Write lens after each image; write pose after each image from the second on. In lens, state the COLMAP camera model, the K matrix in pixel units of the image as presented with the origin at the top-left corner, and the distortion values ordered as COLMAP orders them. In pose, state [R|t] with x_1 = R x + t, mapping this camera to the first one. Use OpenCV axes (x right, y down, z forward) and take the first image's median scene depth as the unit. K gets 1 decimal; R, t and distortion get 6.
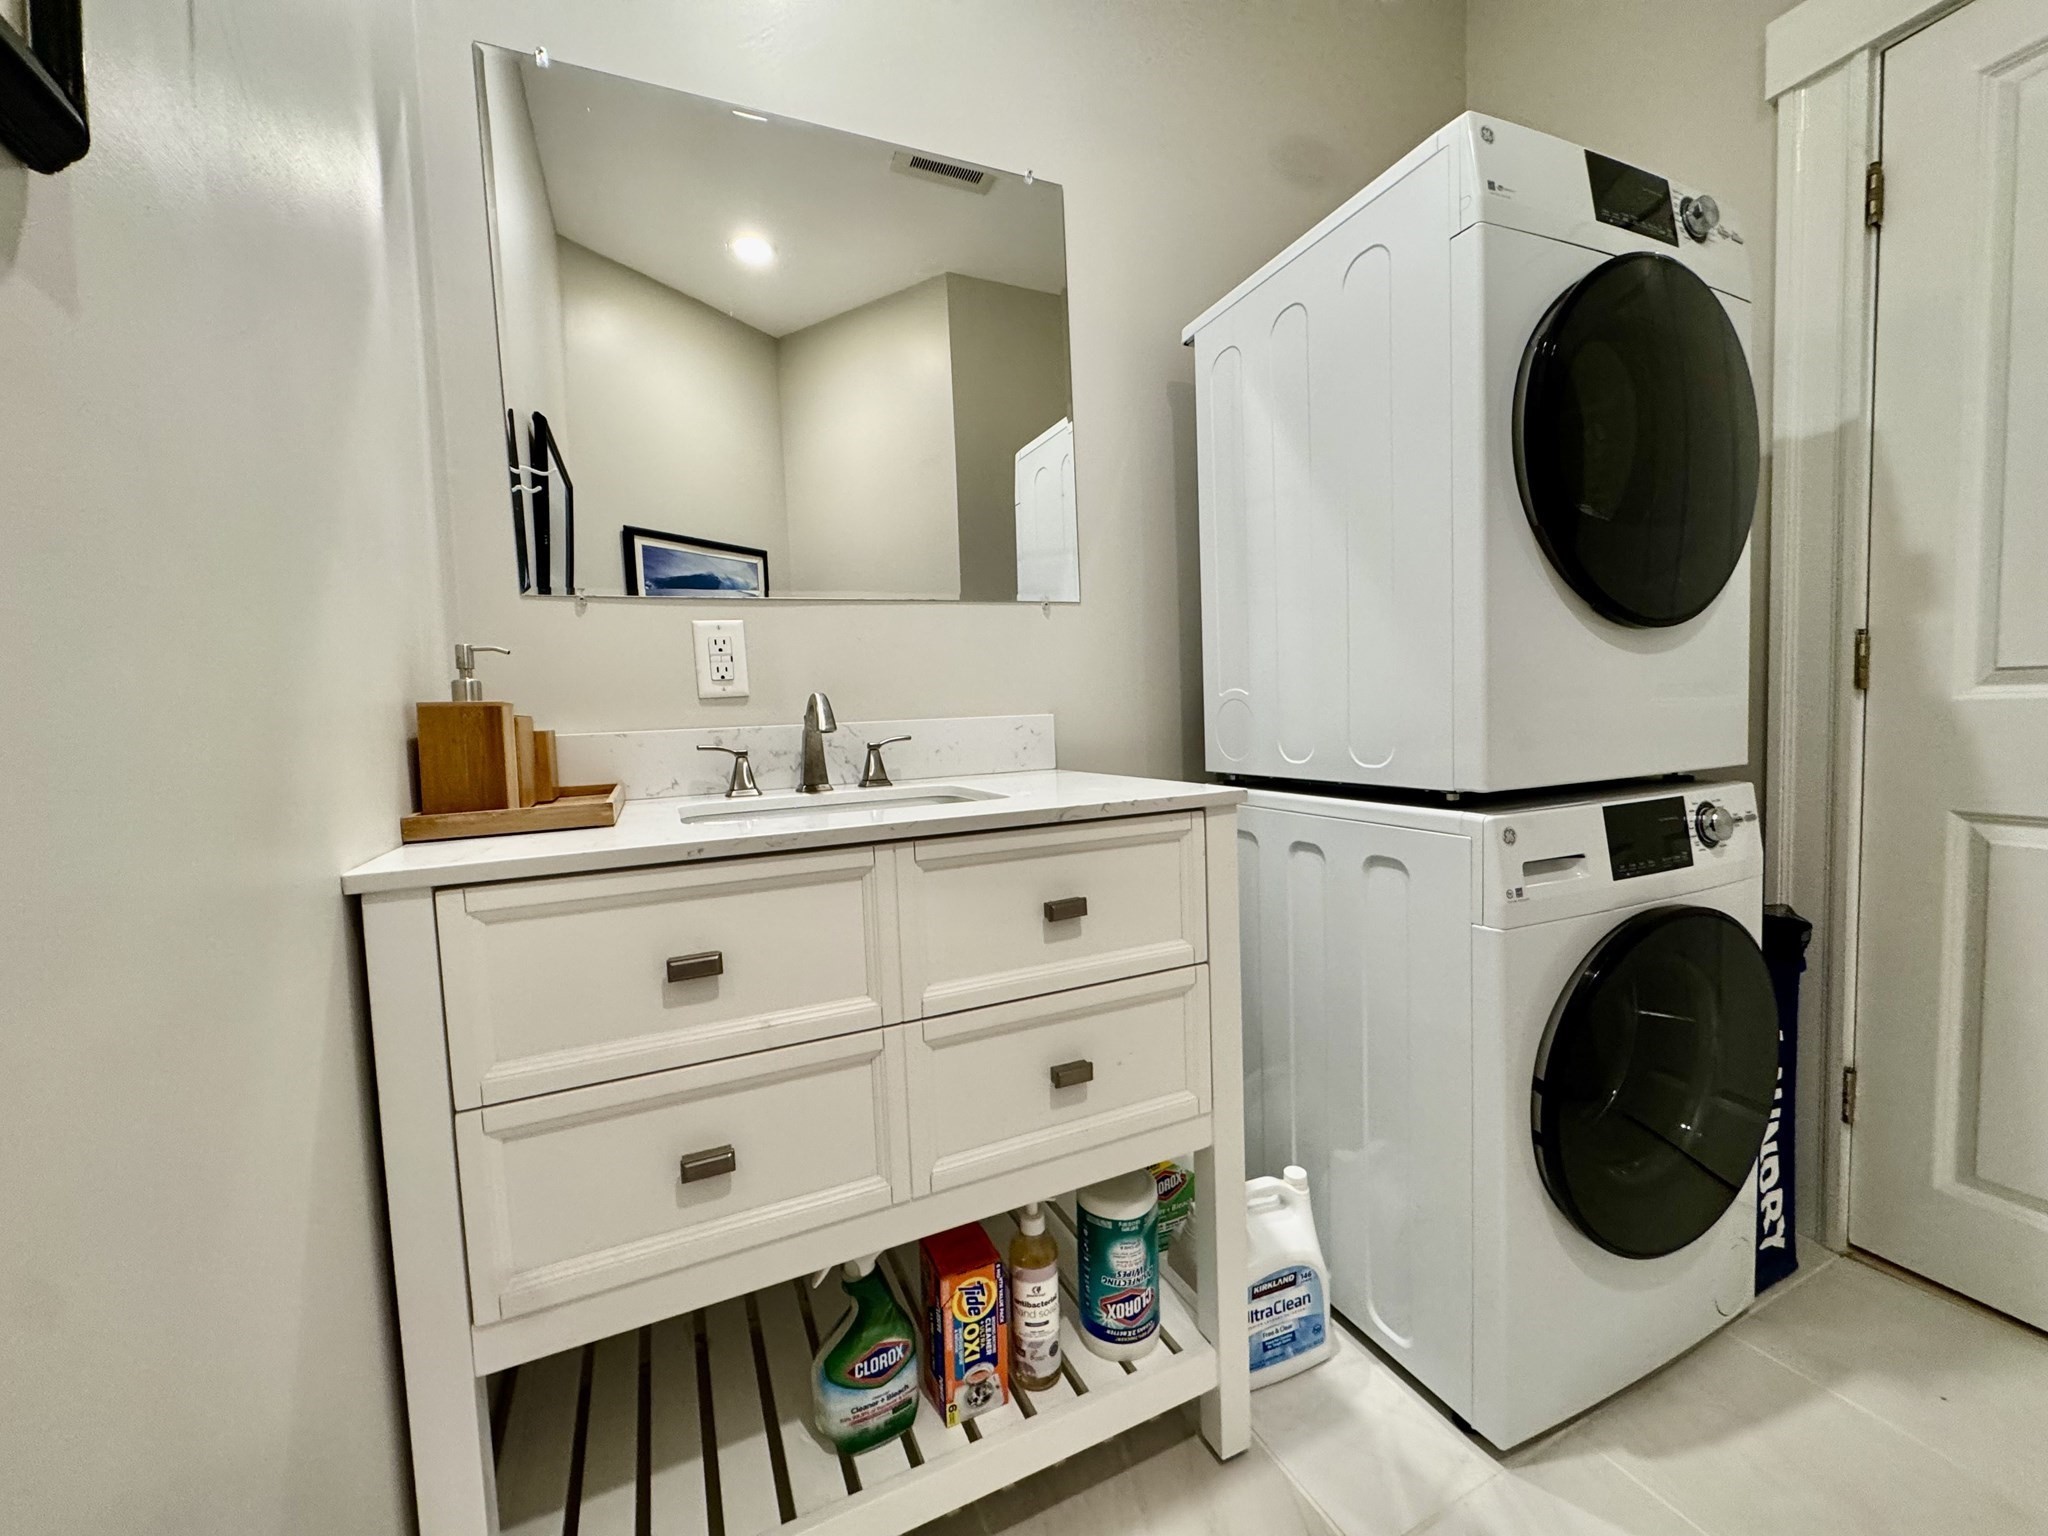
lens RADIAL K [[815.3, 0, 1026.0], [0, 815.3, 765.4], [0, 0, 1]] dist [-0.002625, 0.000048]
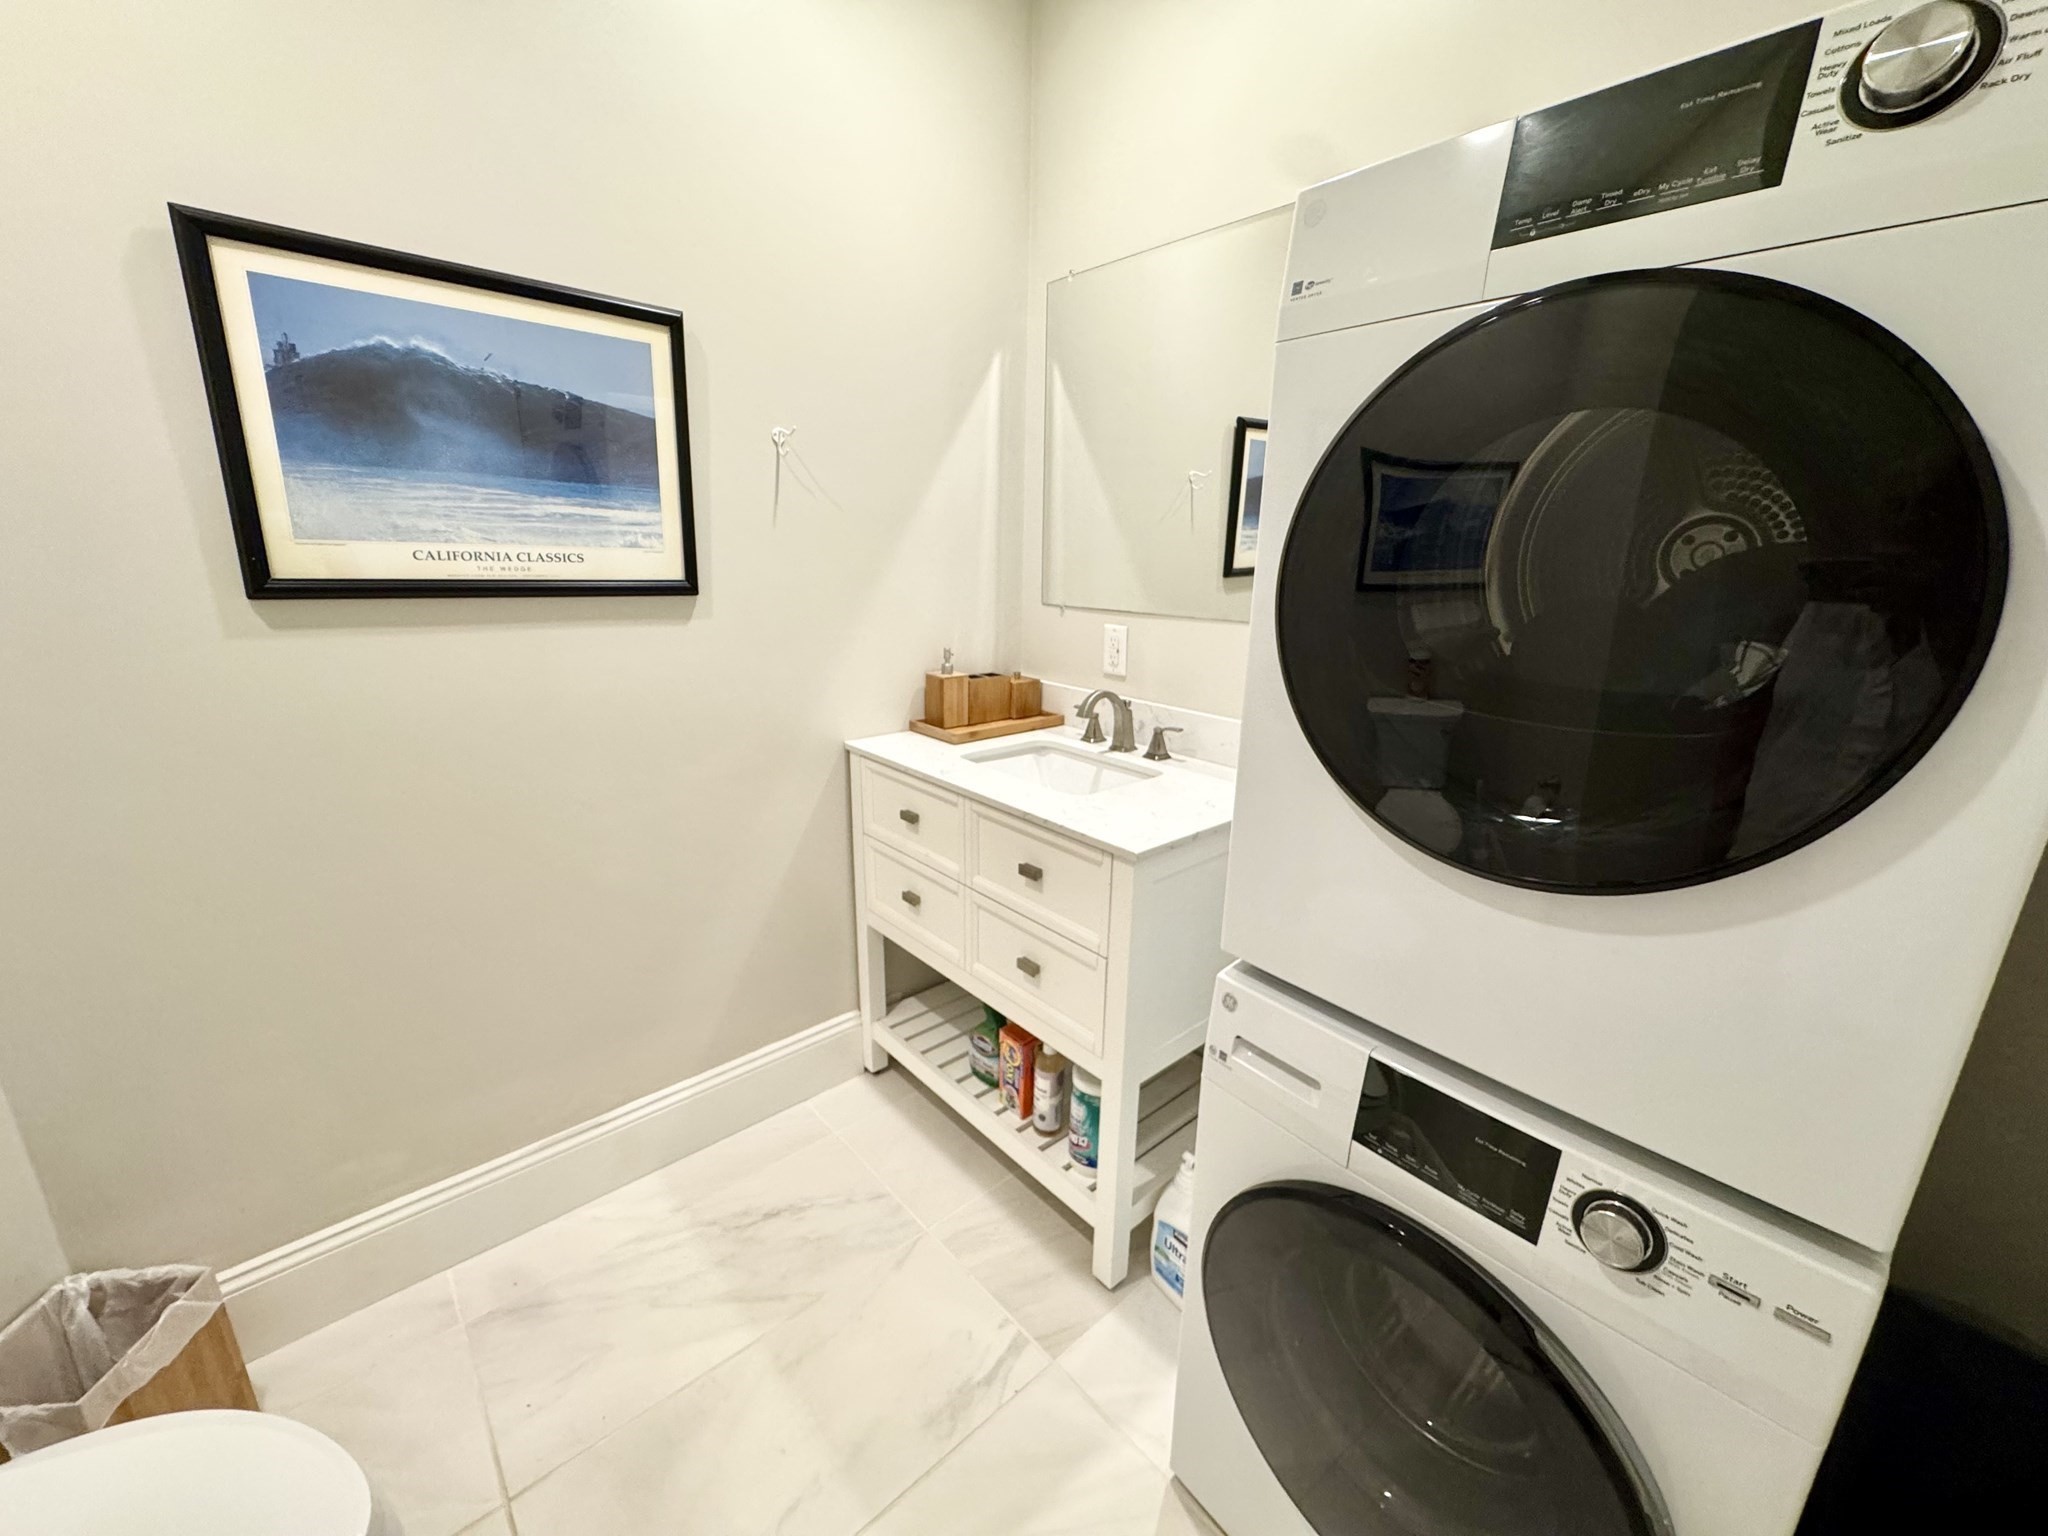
lens RADIAL K [[815.3, 0, 1026.0], [0, 815.3, 765.4], [0, 0, 1]] dist [-0.002625, 0.000048]
pose [[0.295160, 0.301063, -0.906776, 1.276541], [-0.092338, 0.953604, 0.286554, -0.428529], [0.950976, -0.000849, 0.309265, 0.442180]]
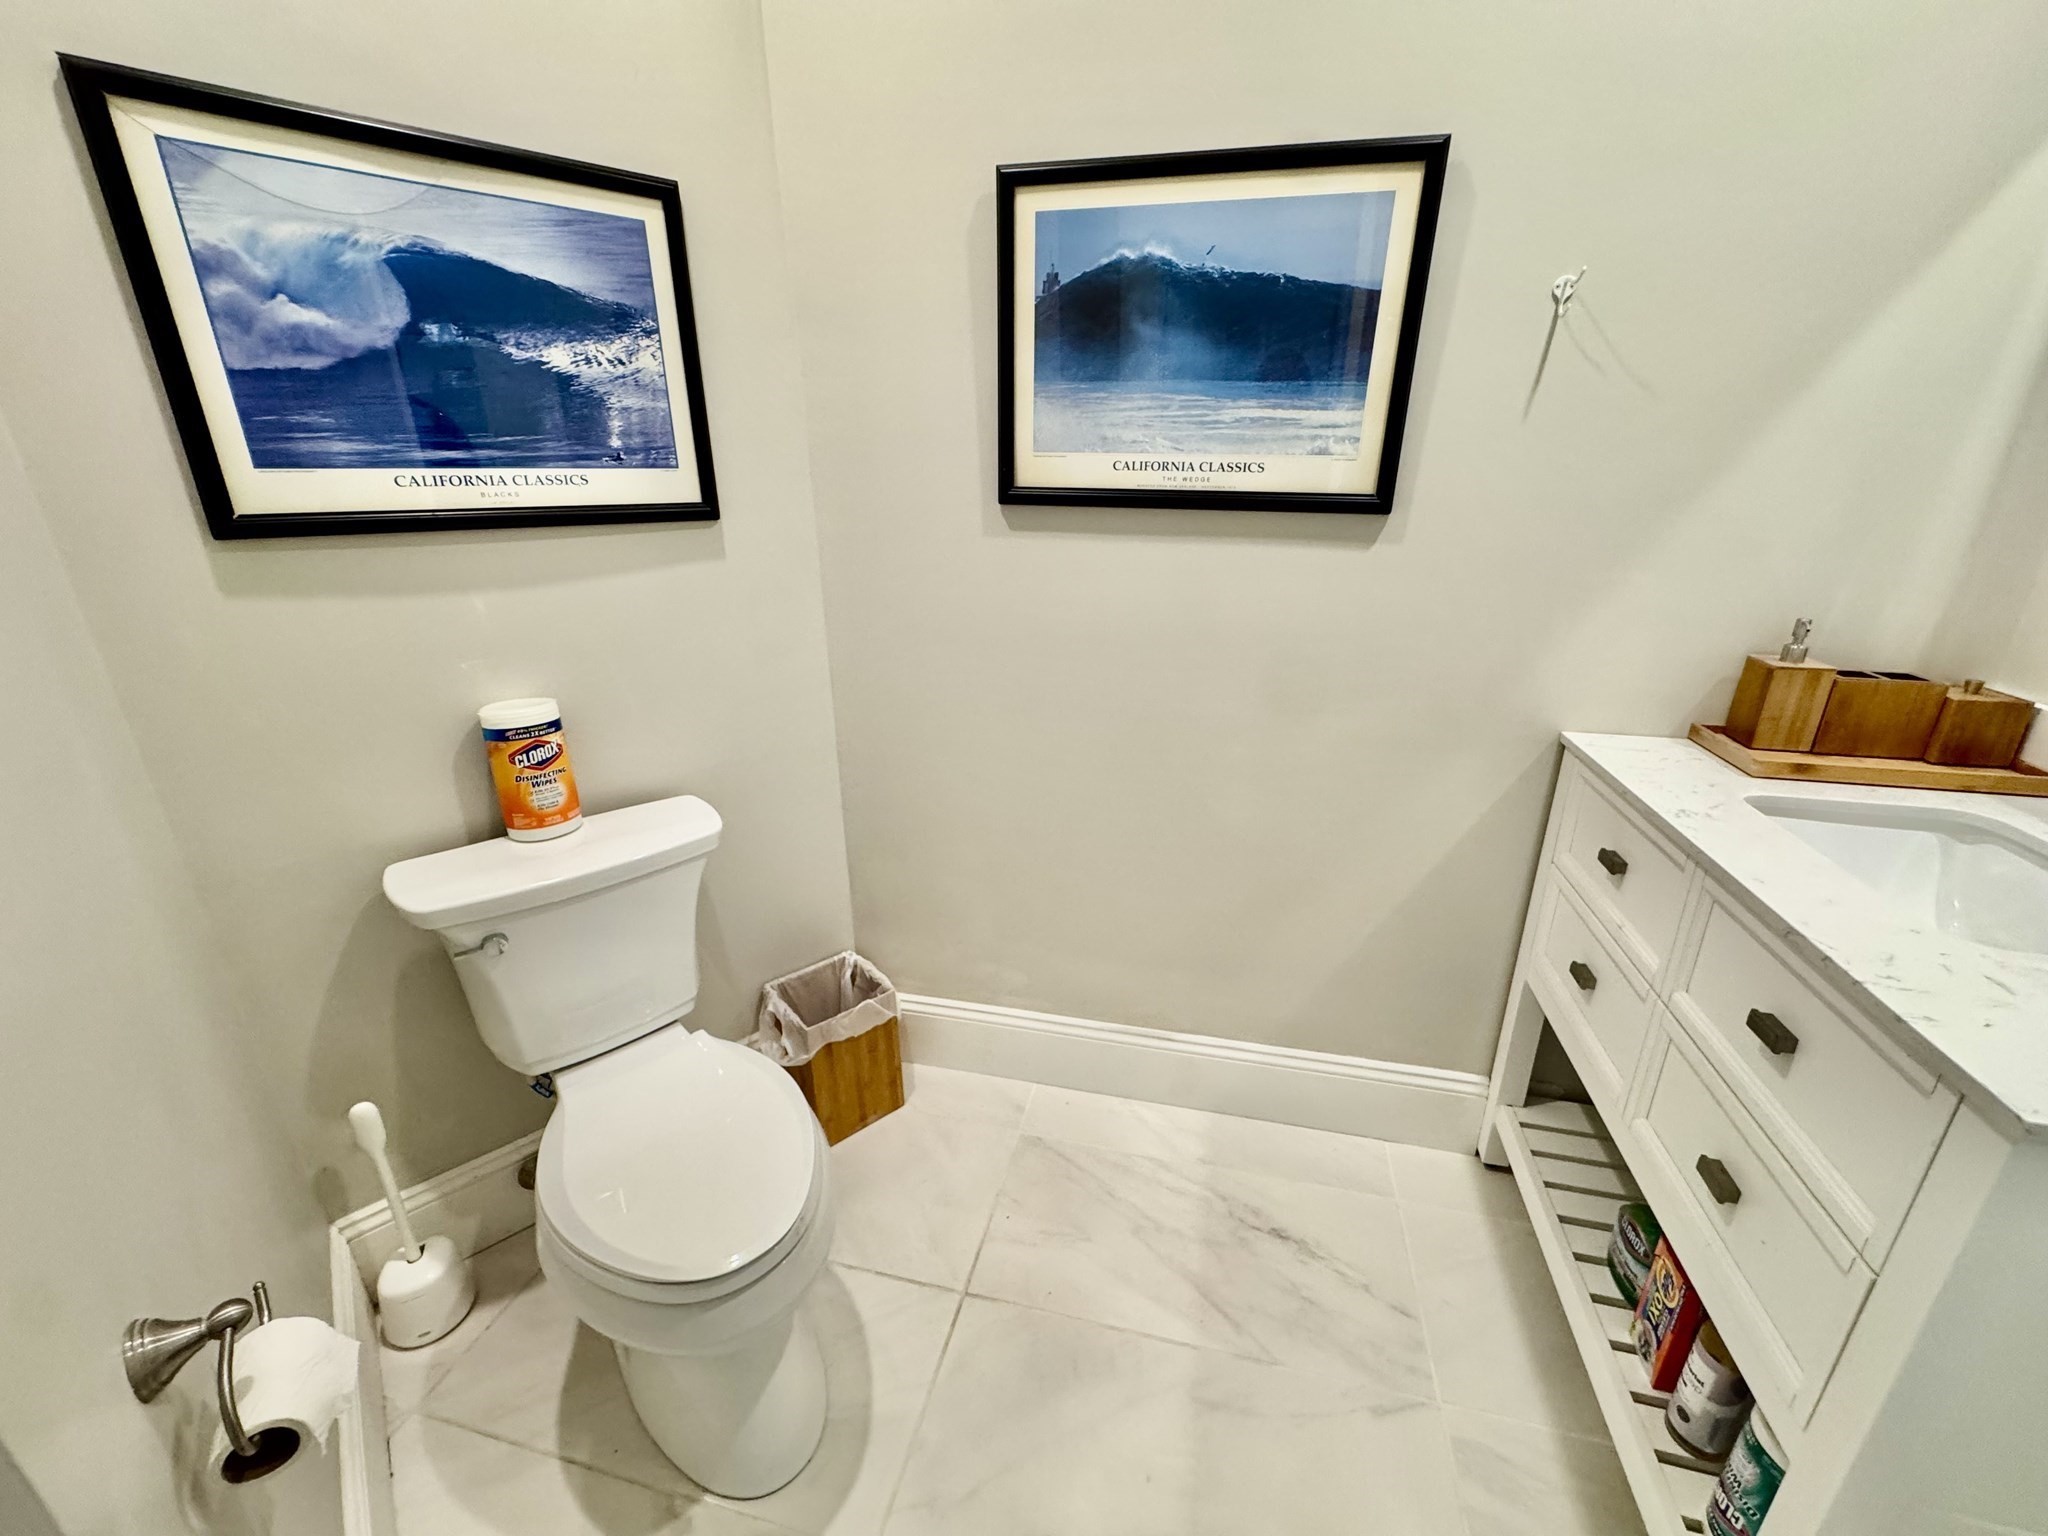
lens RADIAL K [[815.3, 0, 1026.0], [0, 815.3, 765.4], [0, 0, 1]] dist [-0.002625, 0.000048]
pose [[-0.622948, 0.306701, -0.719633, 0.972934], [-0.017817, 0.914135, 0.405019, -0.381214], [0.782061, 0.265127, -0.563993, 0.701606]]
